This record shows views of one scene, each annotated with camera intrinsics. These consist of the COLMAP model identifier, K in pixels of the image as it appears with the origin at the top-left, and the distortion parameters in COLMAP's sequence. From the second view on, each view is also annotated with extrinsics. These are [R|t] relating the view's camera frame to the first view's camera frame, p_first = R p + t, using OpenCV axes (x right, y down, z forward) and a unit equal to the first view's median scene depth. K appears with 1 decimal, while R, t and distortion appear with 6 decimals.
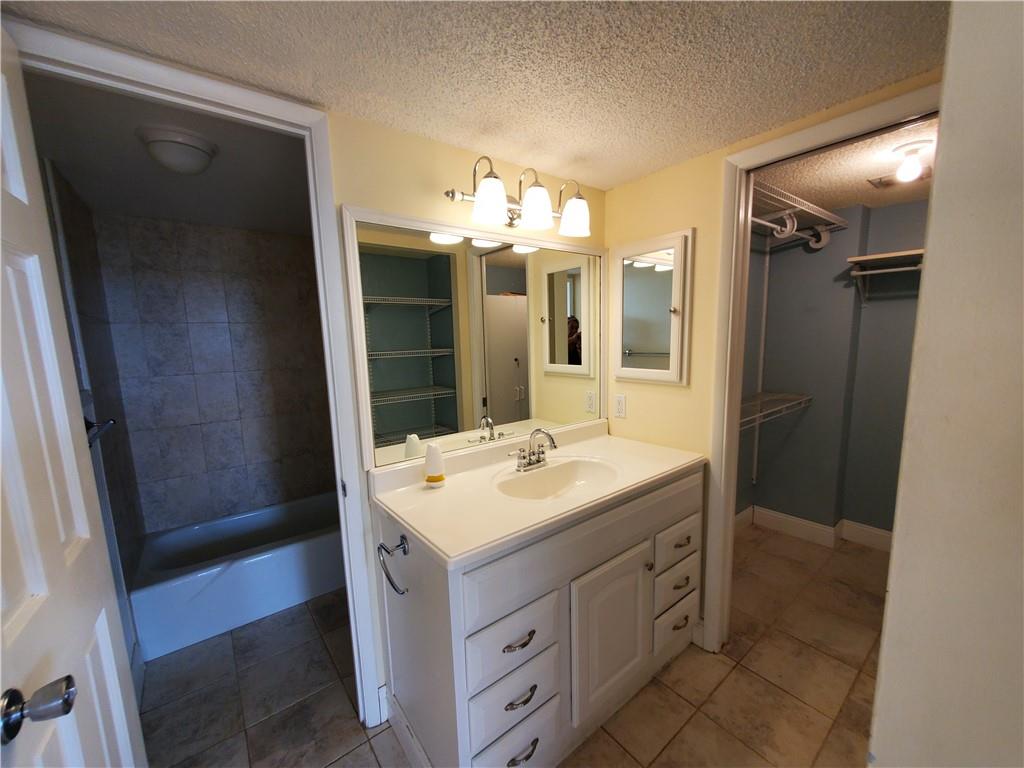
lens RADIAL K [[409.0, 0, 523.0], [0, 409.0, 391.3], [0, 0, 1]] dist [0.000611, 0.000090]
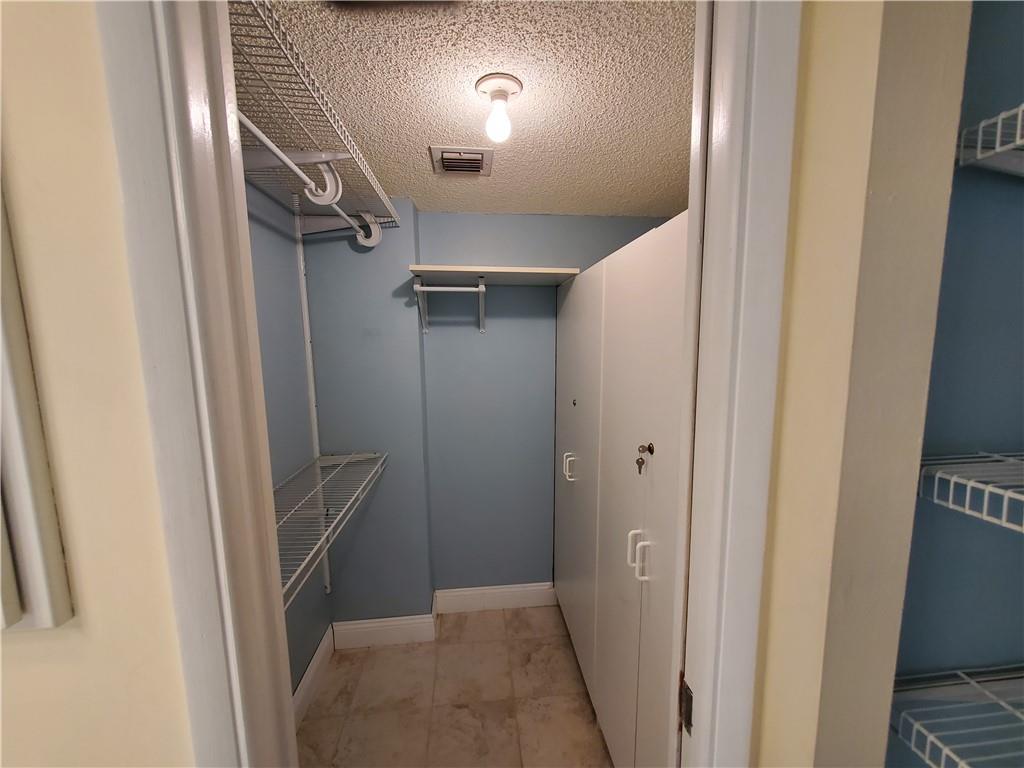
lens RADIAL K [[405.2, 0, 513.8], [0, 405.2, 393.0], [0, 0, 1]] dist [0.000211, 0.000285]
pose [[0.541160, -0.093094, 0.835751, 0.660216], [0.127225, 0.991477, 0.028061, -0.235408], [-0.831240, 0.091143, 0.548392, 1.141807]]
